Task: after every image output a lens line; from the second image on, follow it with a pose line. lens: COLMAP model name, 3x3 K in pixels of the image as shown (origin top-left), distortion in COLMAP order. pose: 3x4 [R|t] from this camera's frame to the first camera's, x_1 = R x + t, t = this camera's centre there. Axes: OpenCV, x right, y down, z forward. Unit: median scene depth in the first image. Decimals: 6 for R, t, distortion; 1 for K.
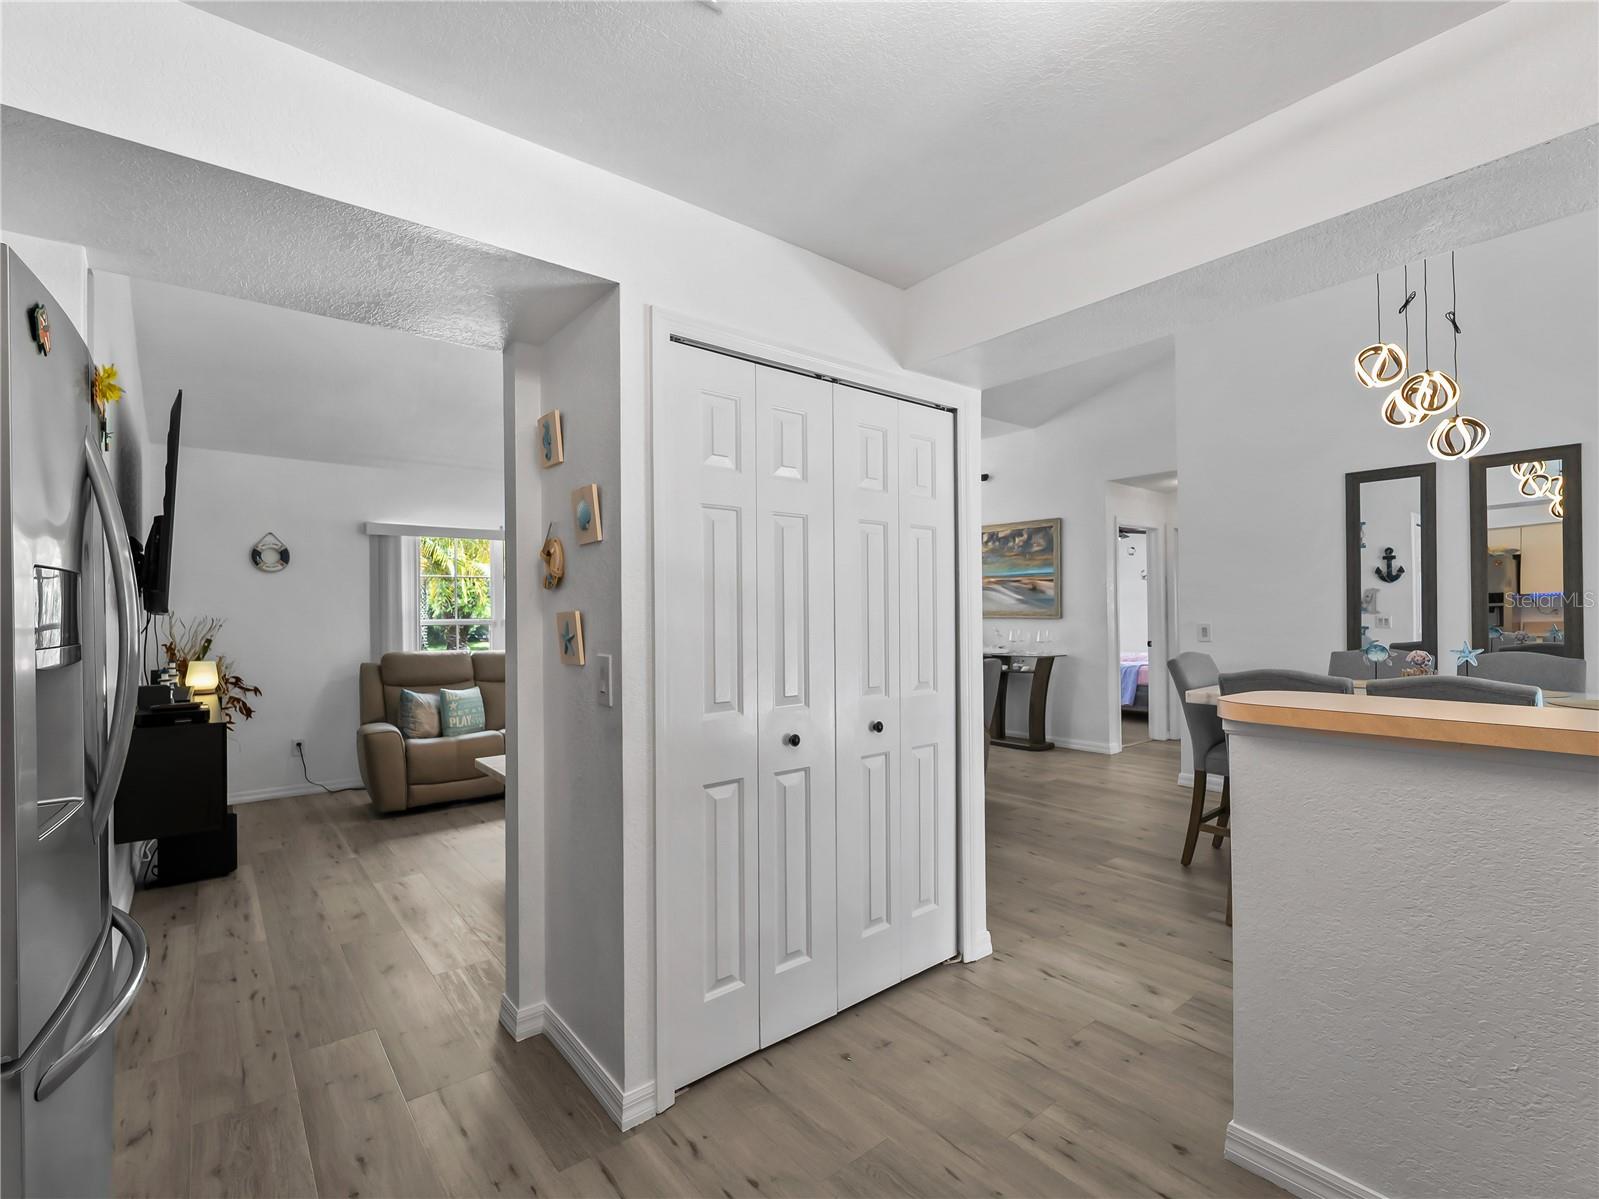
lens RADIAL K [[729.6, 0, 804.0], [0, 729.6, 606.9], [0, 0, 1]] dist [-0.000695, -0.003055]
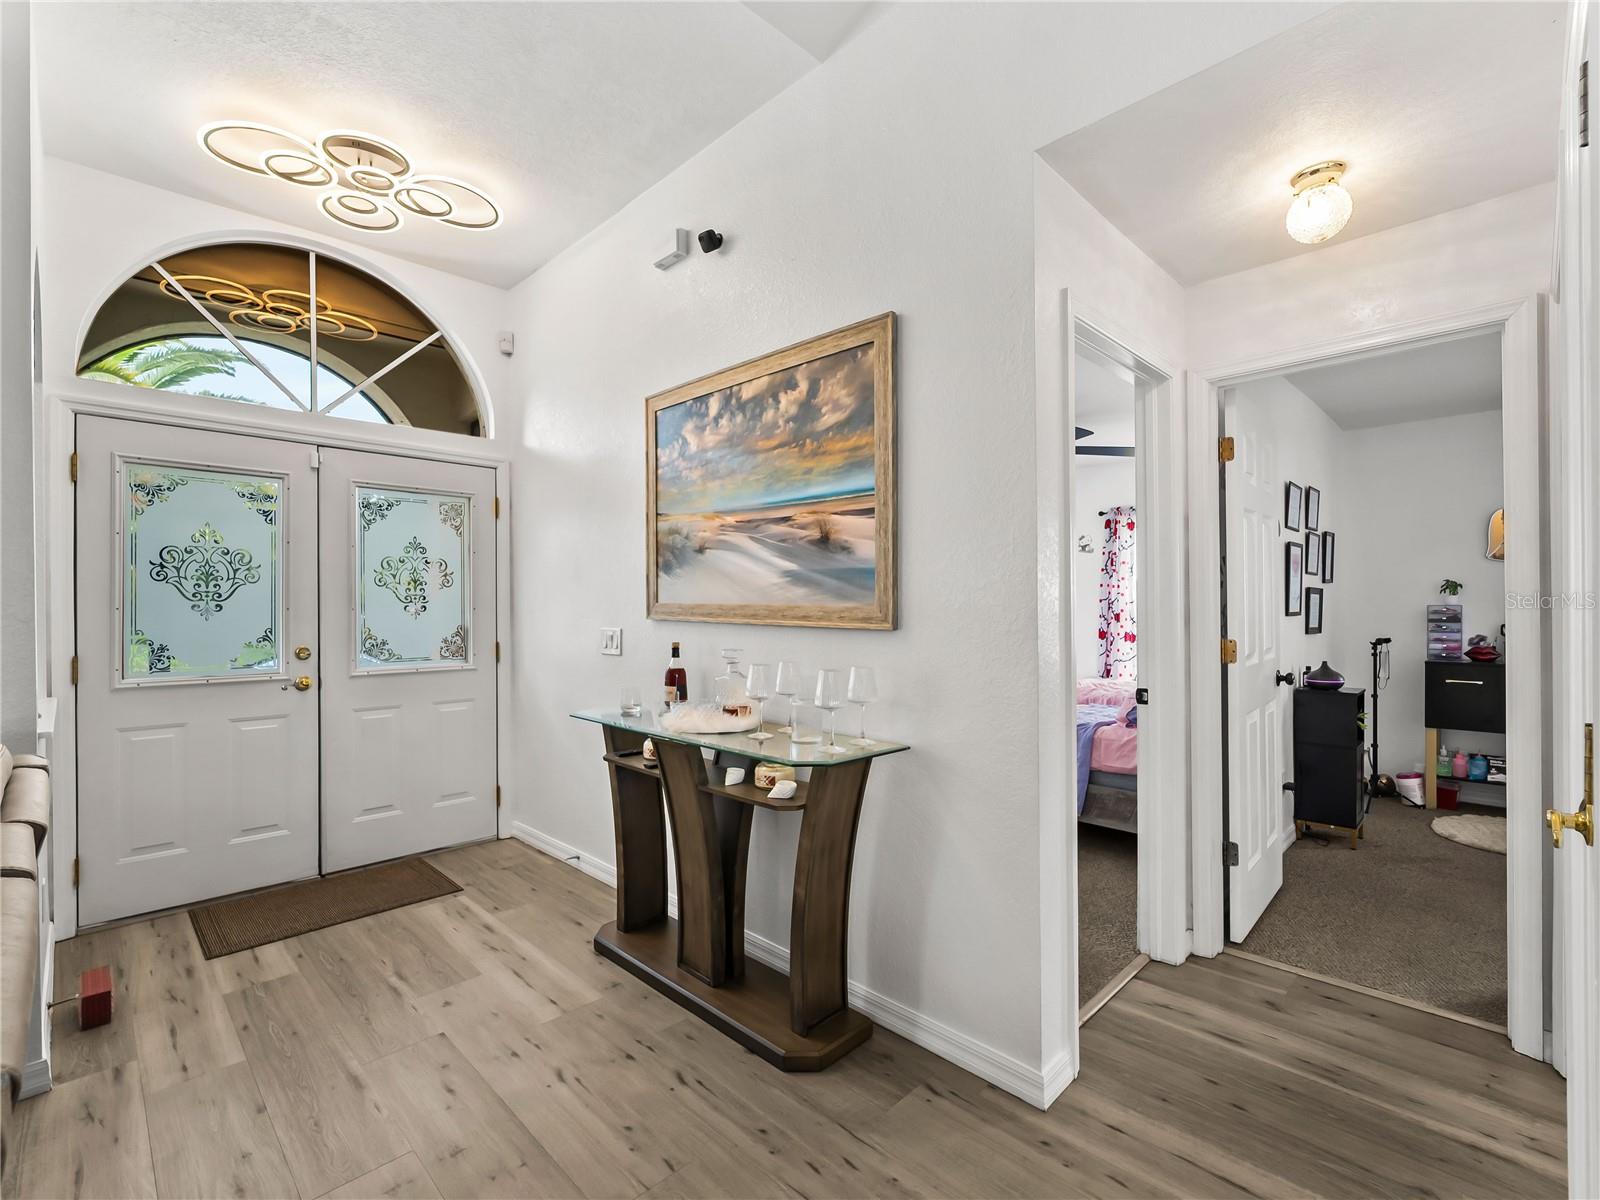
lens RADIAL K [[730.0, 0, 801.9], [0, 730.0, 603.3], [0, 0, 1]] dist [-0.000695, -0.003055]
pose [[0.994891, 0.002824, 0.100914, 0.339132], [-0.003415, 0.999978, 0.005682, 0.002771], [-0.100896, -0.005997, 0.994879, 0.833711]]
